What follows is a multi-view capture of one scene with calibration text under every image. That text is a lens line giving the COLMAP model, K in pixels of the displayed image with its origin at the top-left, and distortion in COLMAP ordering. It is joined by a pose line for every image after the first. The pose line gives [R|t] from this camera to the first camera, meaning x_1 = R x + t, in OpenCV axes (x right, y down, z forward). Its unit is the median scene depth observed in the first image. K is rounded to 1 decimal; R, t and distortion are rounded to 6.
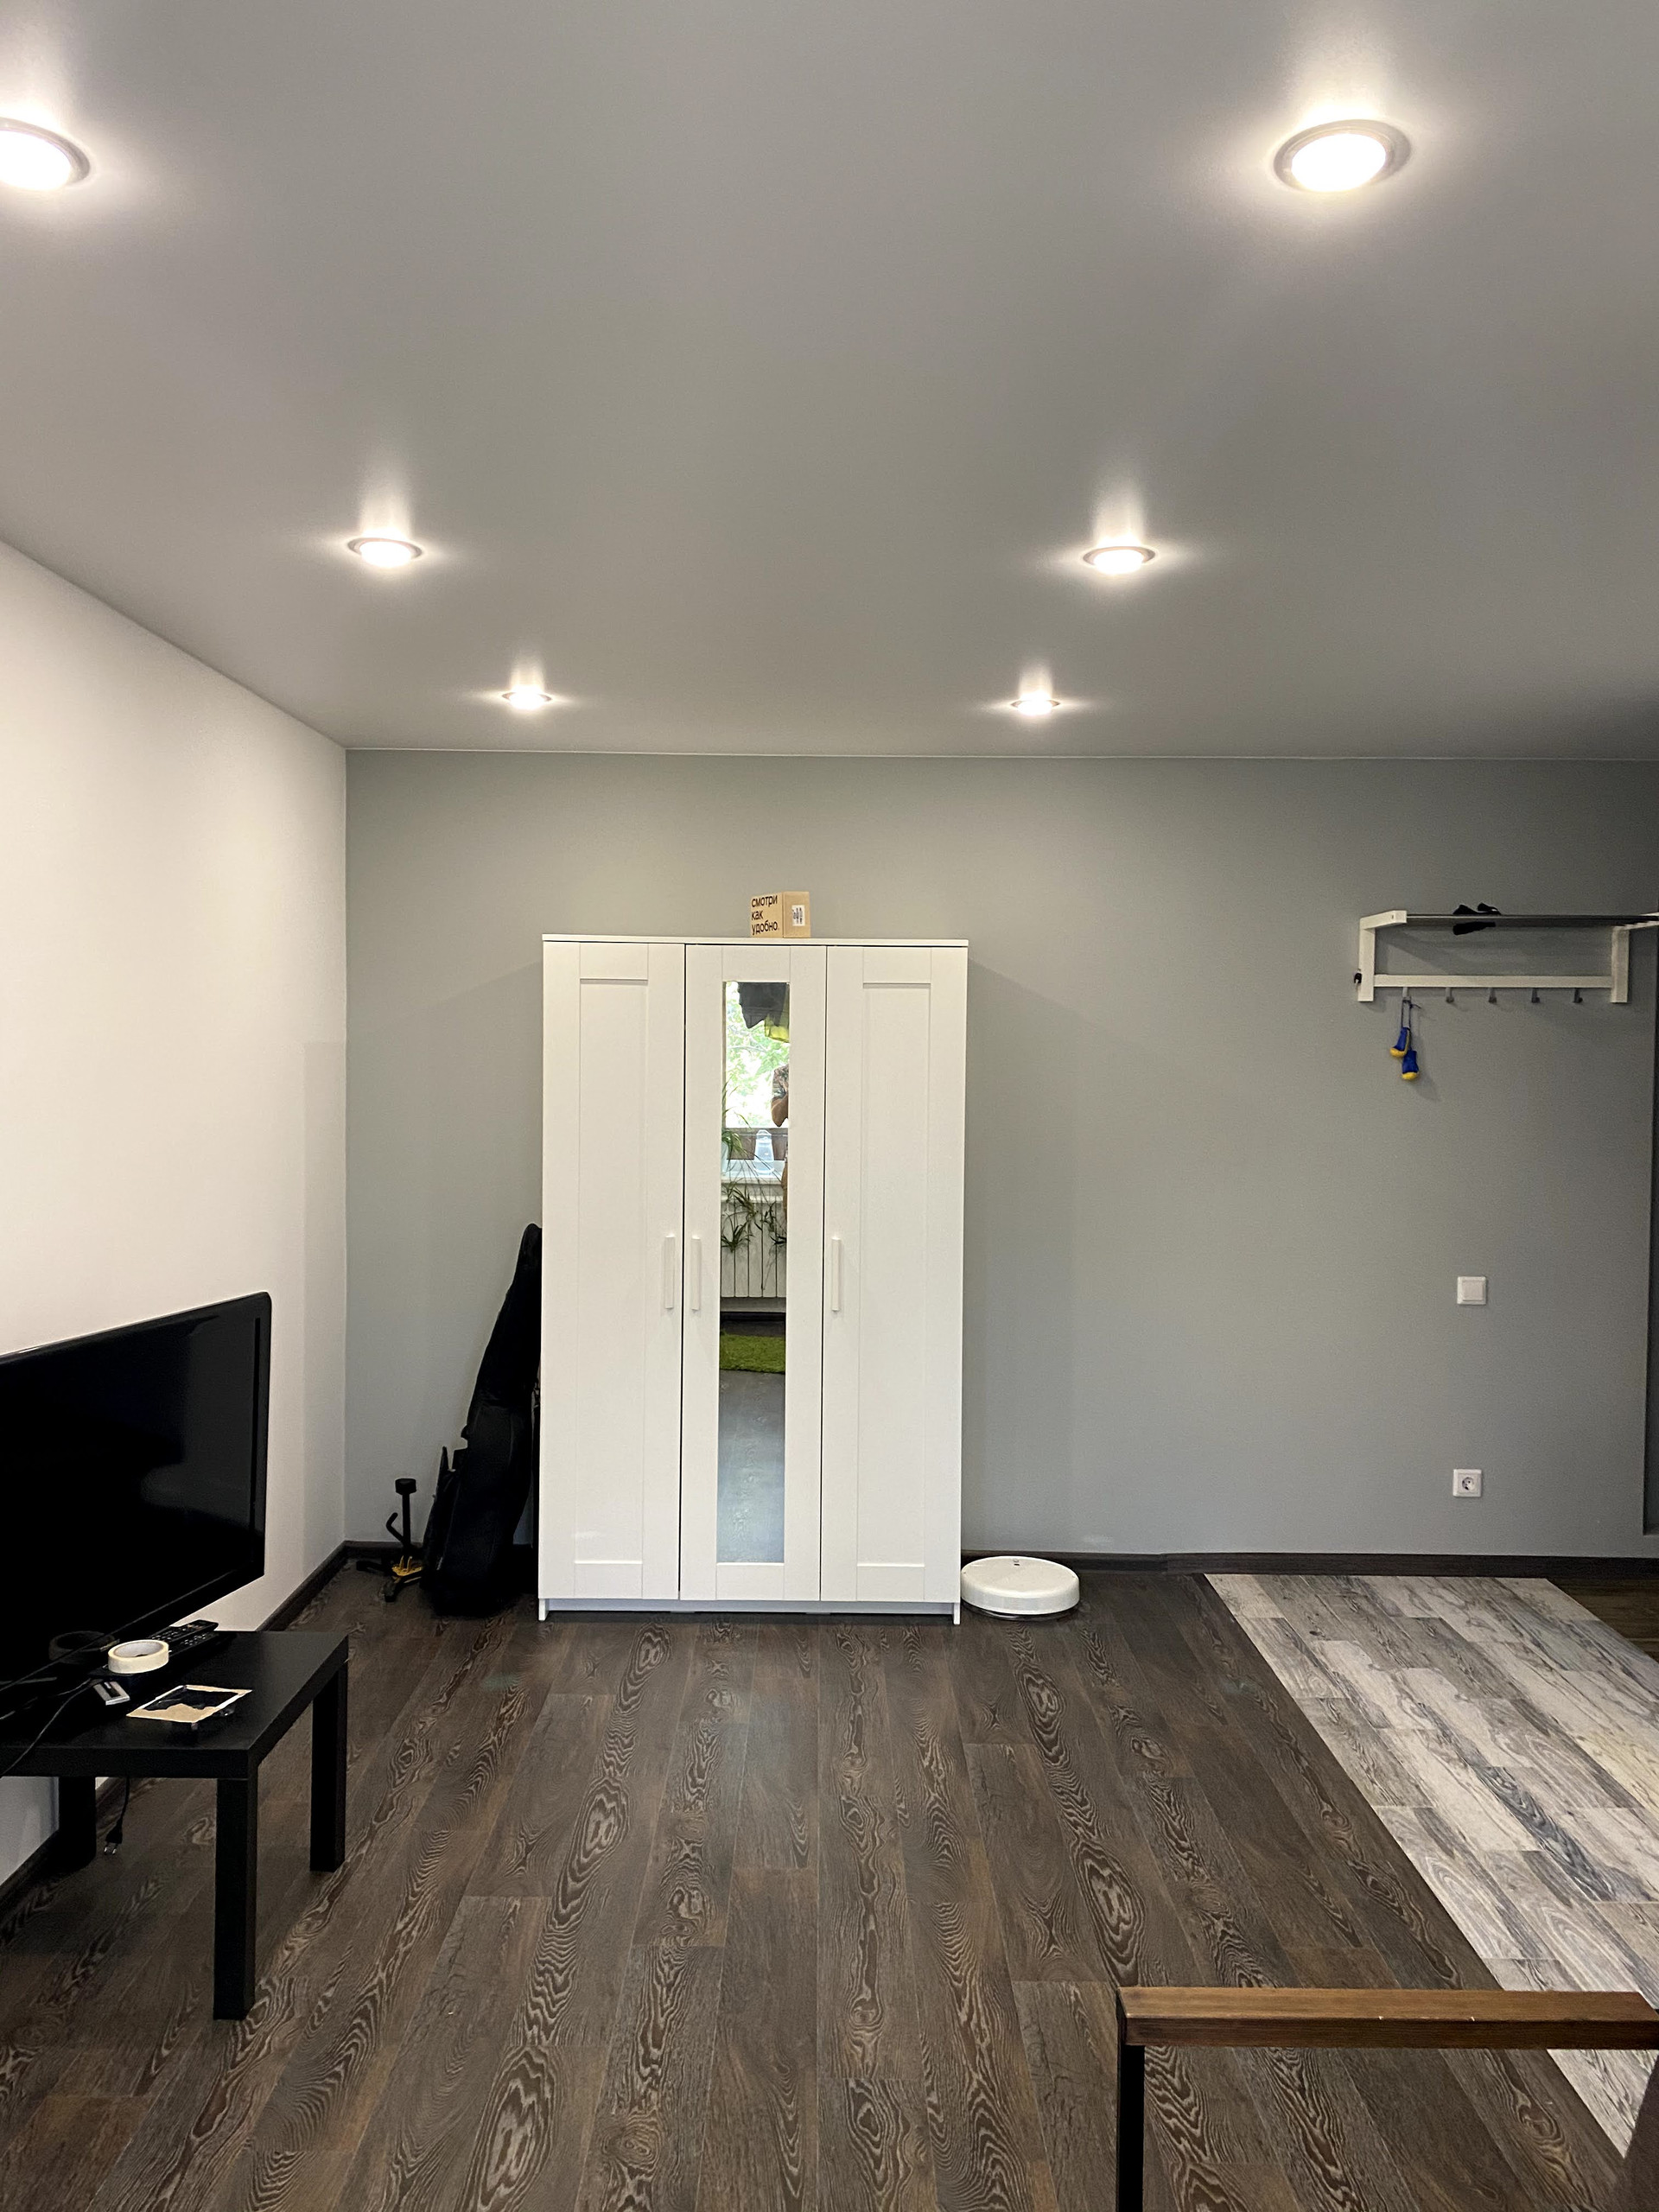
lens RADIAL K [[1689.3, 0, 820.2], [0, 1689.3, 1096.7], [0, 0, 1]] dist [0.028362, -0.021916]
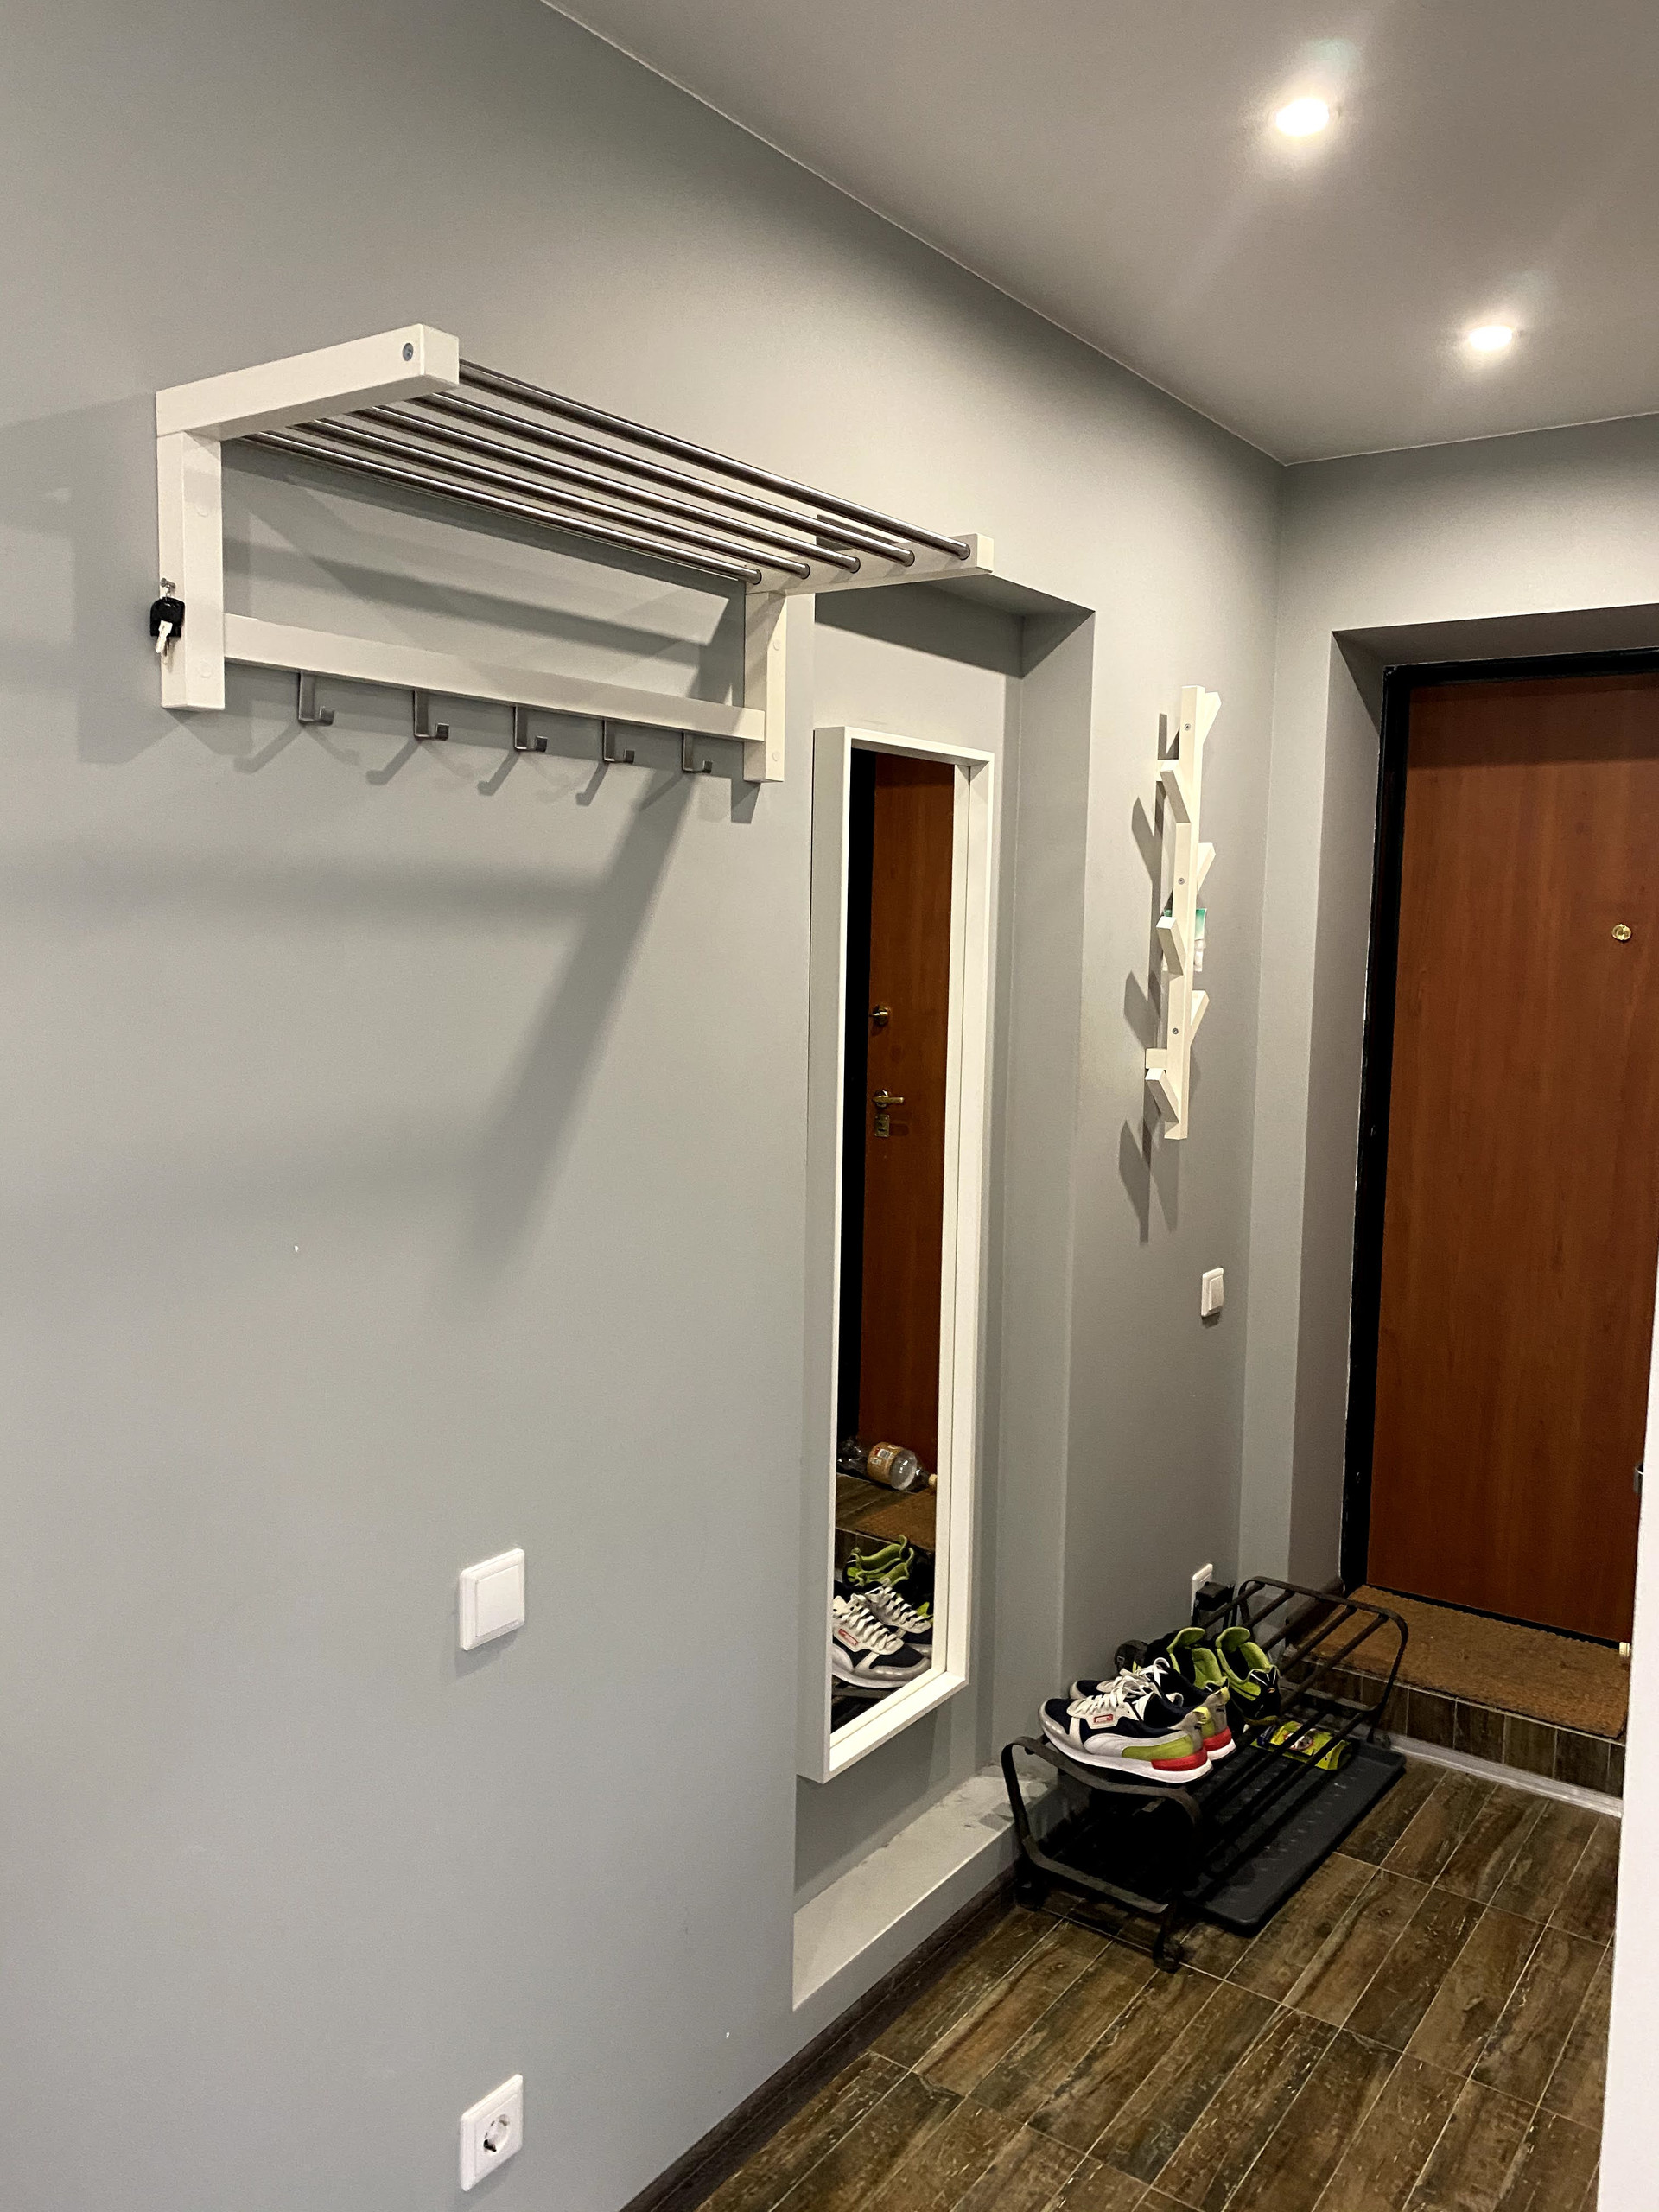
lens RADIAL K [[1689.3, 0, 833.2], [0, 1689.3, 1088.9], [0, 0, 1]] dist [0.028362, -0.021916]
pose [[0.571918, -0.085225, 0.815872, 0.172870], [0.005052, 0.994936, 0.100388, -0.025167], [-0.820295, -0.053292, 0.569452, 0.856239]]
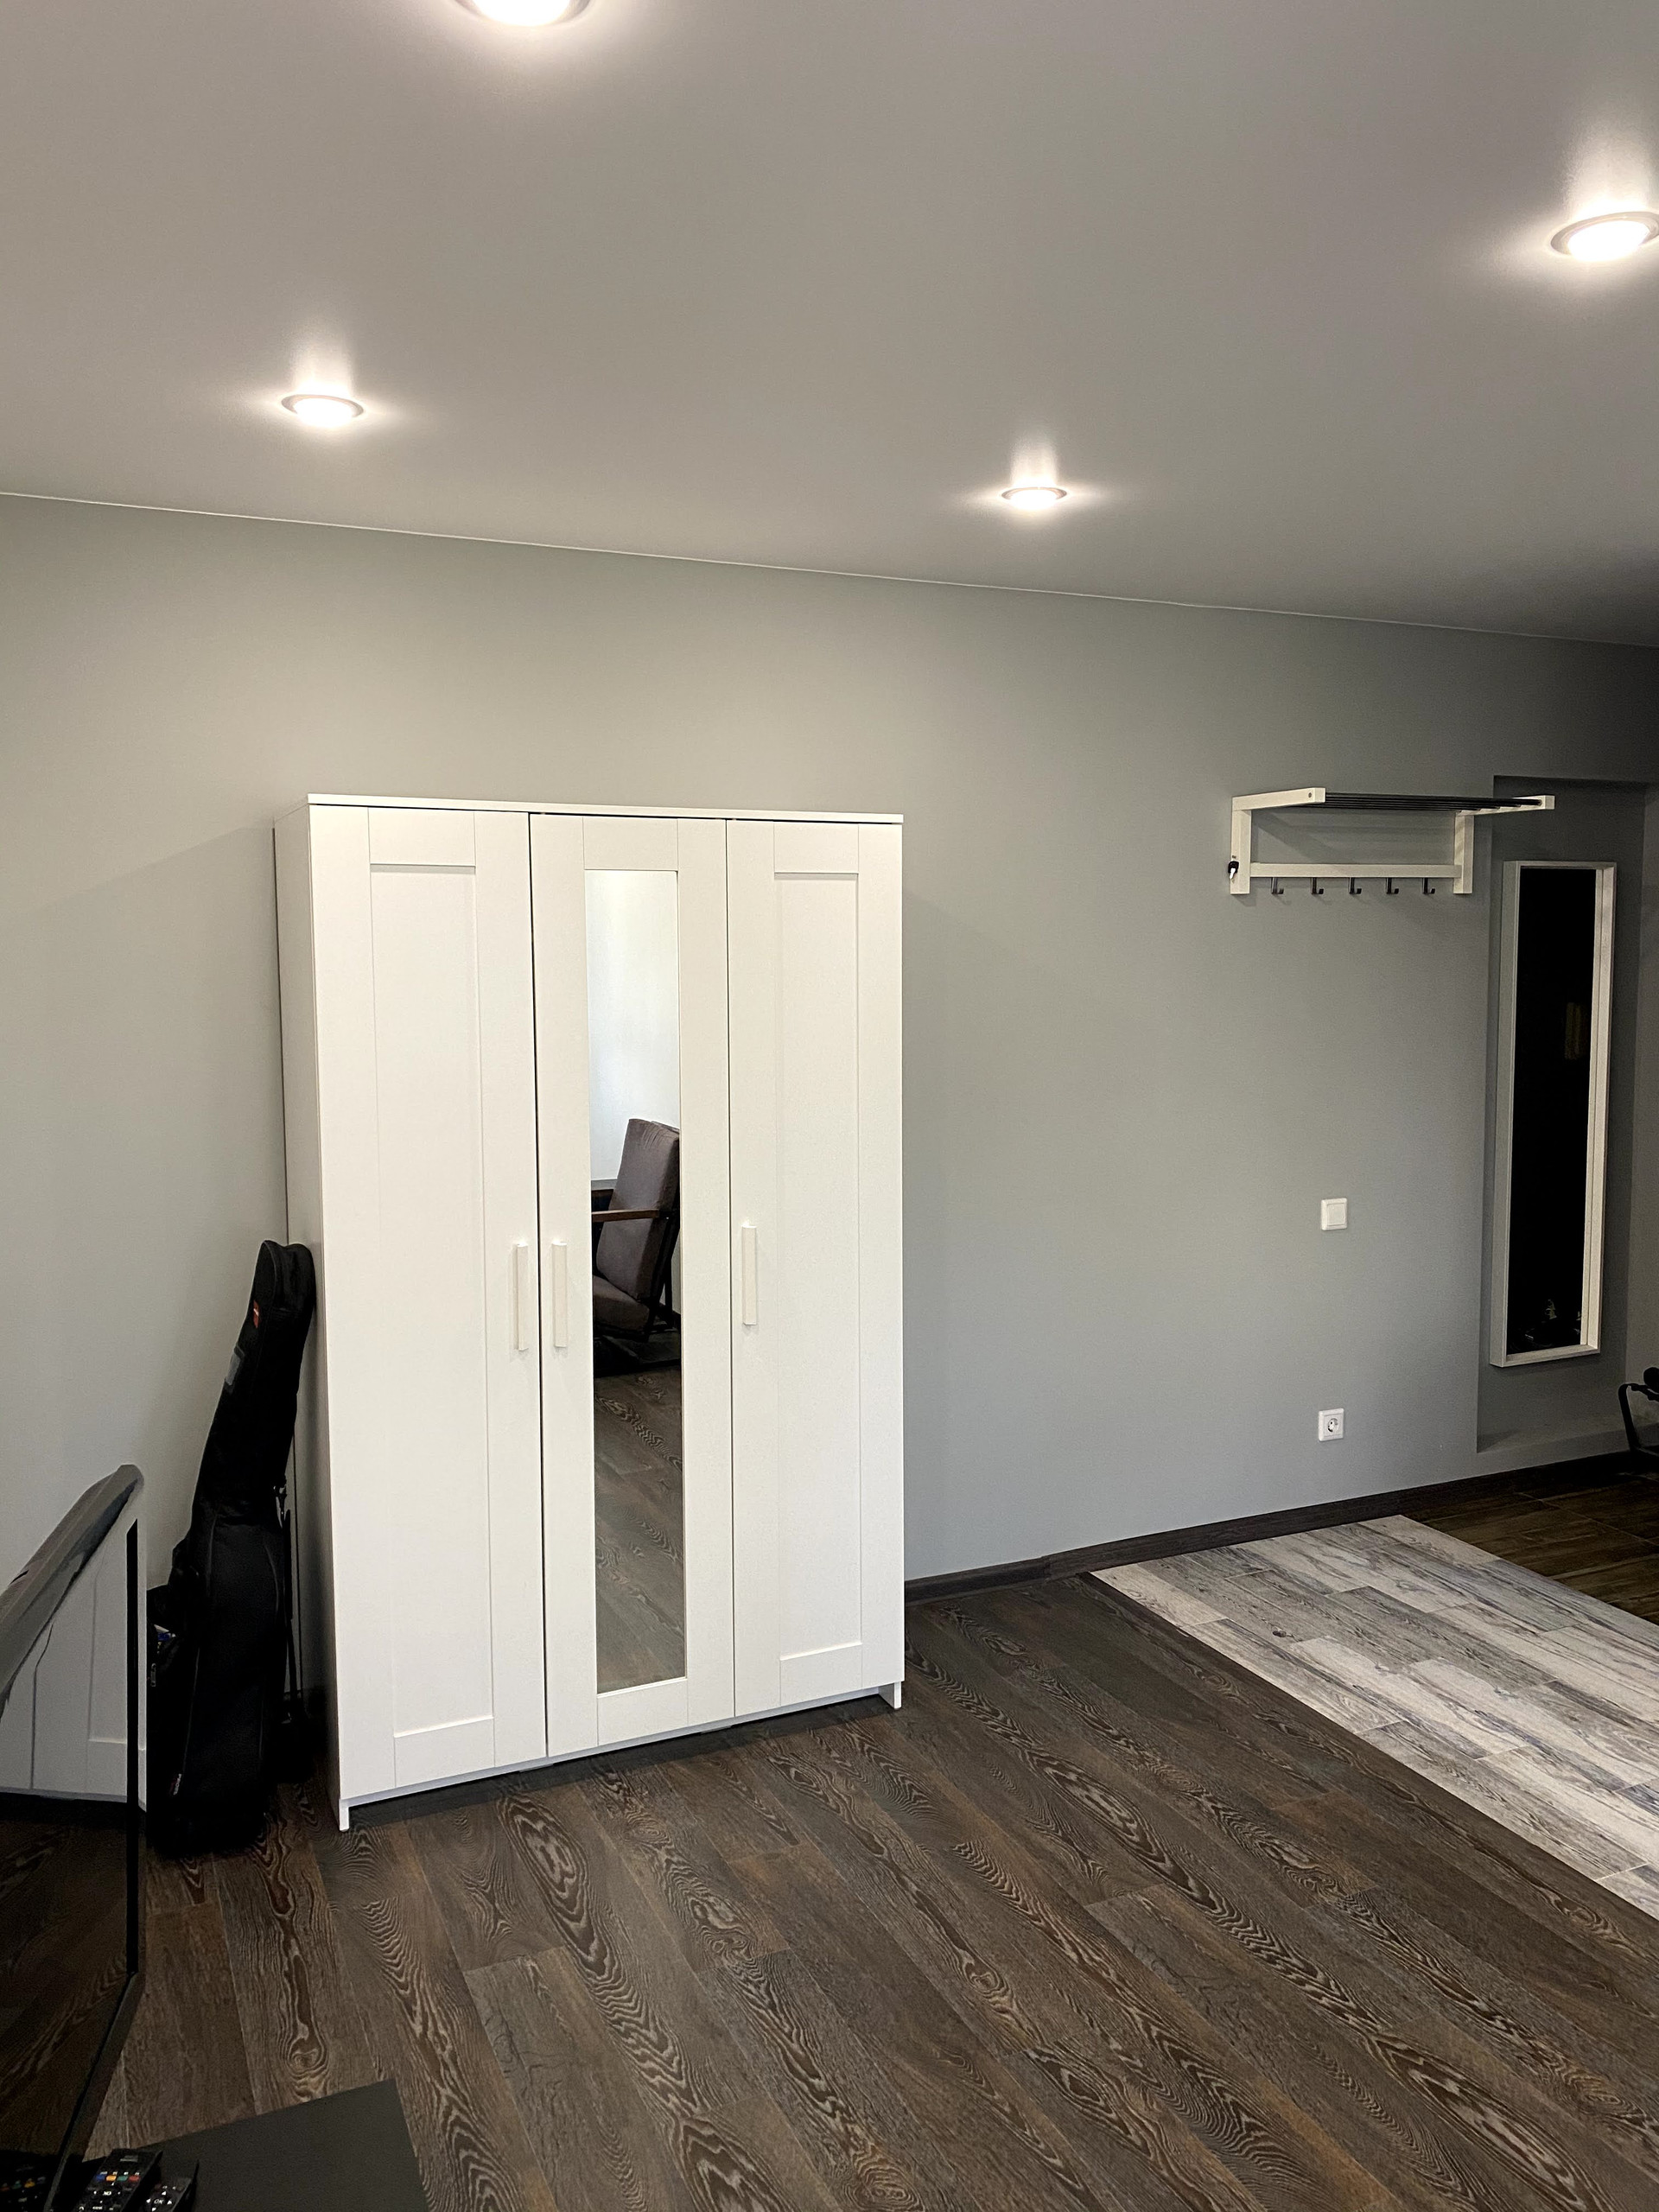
lens RADIAL K [[1689.3, 0, 835.5], [0, 1689.3, 1086.0], [0, 0, 1]] dist [0.028362, -0.021916]
pose [[0.906460, -0.051603, 0.419127, -0.263690], [0.025908, 0.997432, 0.066770, -0.024187], [-0.421497, -0.049666, 0.905469, 0.338144]]
